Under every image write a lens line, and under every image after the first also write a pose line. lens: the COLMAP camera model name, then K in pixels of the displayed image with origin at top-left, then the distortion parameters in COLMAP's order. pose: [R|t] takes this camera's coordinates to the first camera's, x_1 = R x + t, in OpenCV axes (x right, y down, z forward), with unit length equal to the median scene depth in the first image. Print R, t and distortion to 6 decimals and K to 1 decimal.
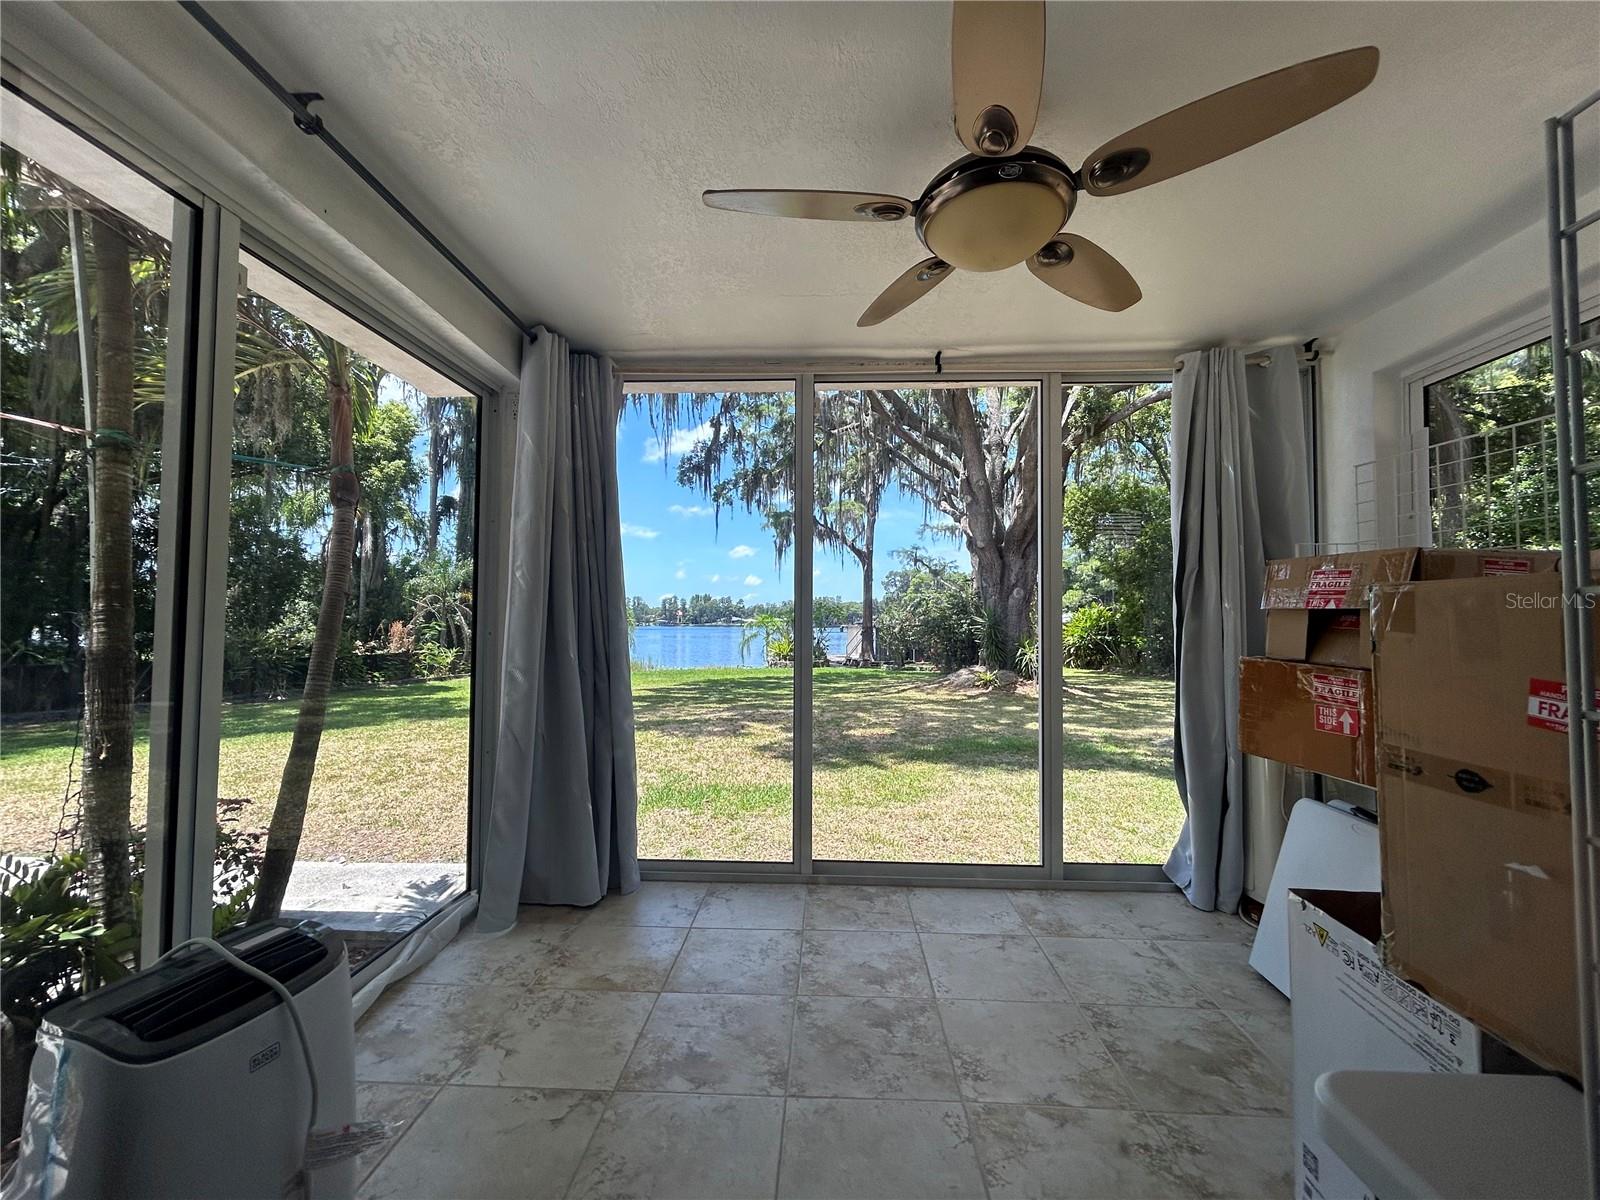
lens RADIAL K [[636.4, 0, 805.3], [0, 636.4, 602.5], [0, 0, 1]] dist [-0.000177, -0.000066]
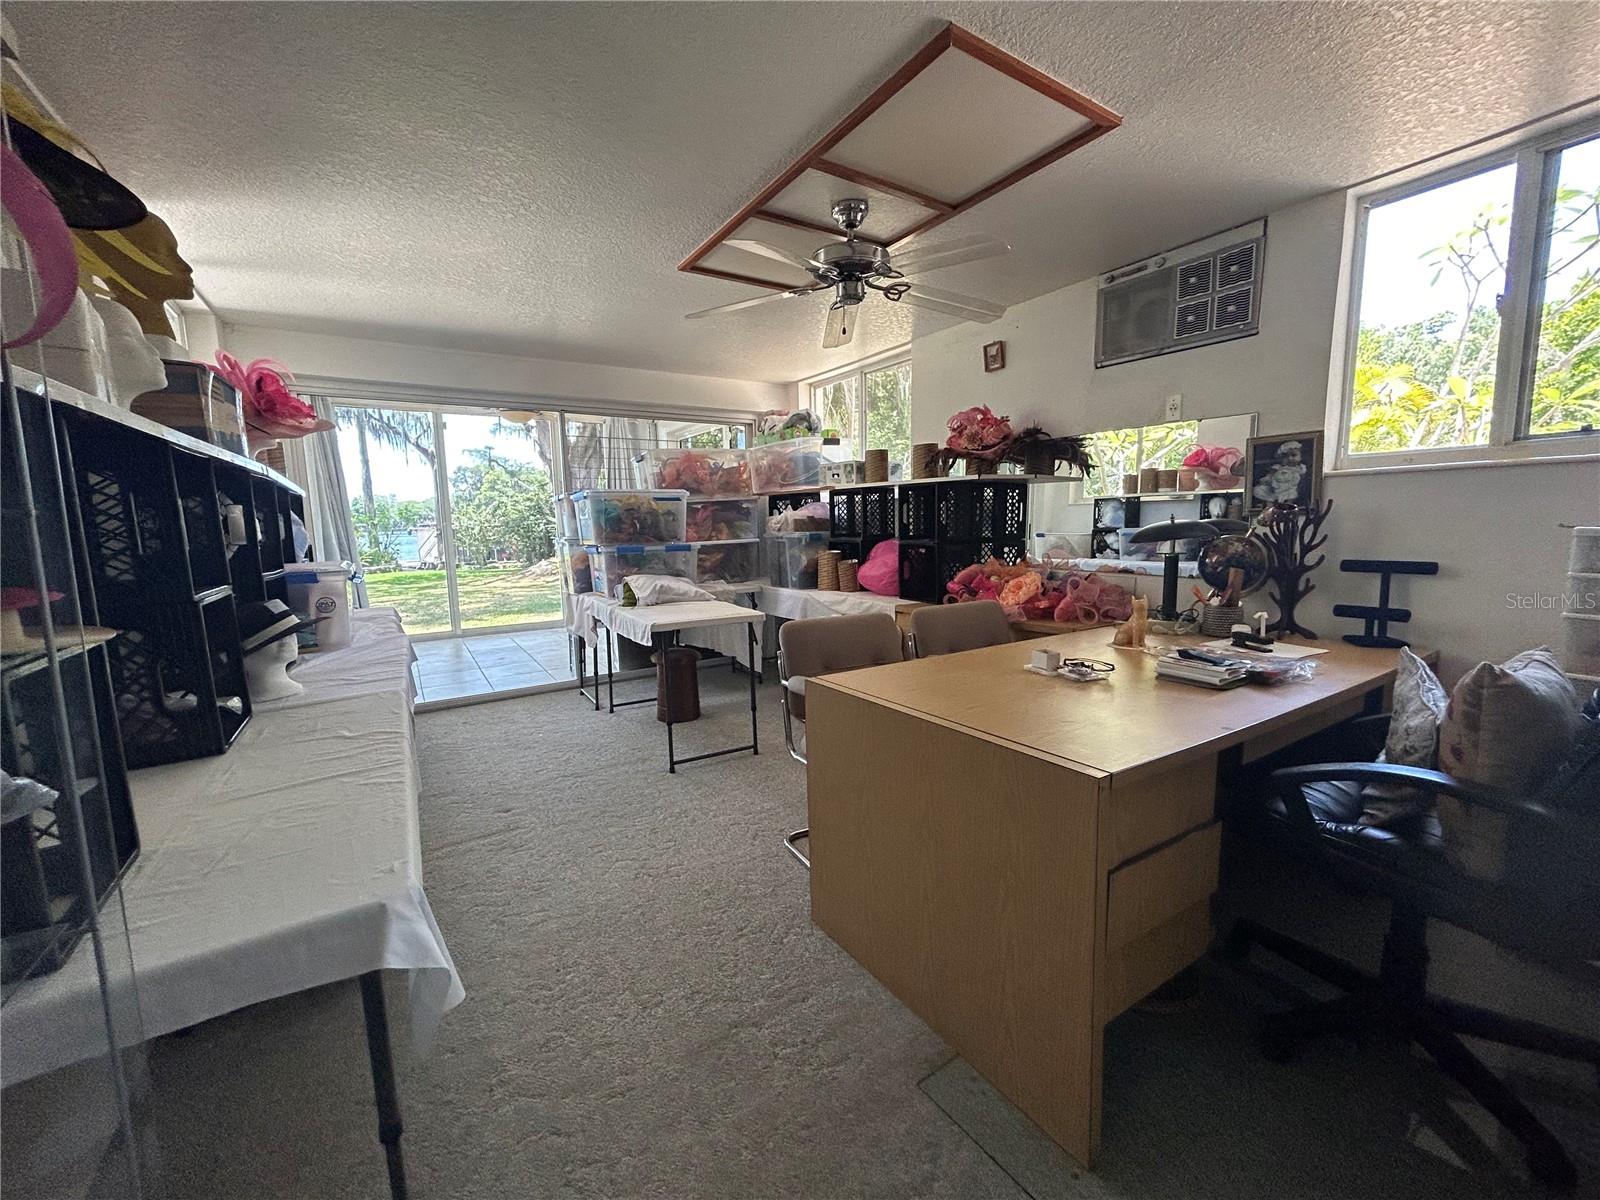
lens RADIAL K [[646.3, 0, 797.6], [0, 646.3, 604.5], [0, 0, 1]] dist [-0.000542, -0.000038]
pose [[0.819730, -0.097379, 0.564411, -0.030824], [0.005392, 0.986709, 0.162409, -0.005948], [-0.572725, -0.130088, 0.809360, -0.155534]]
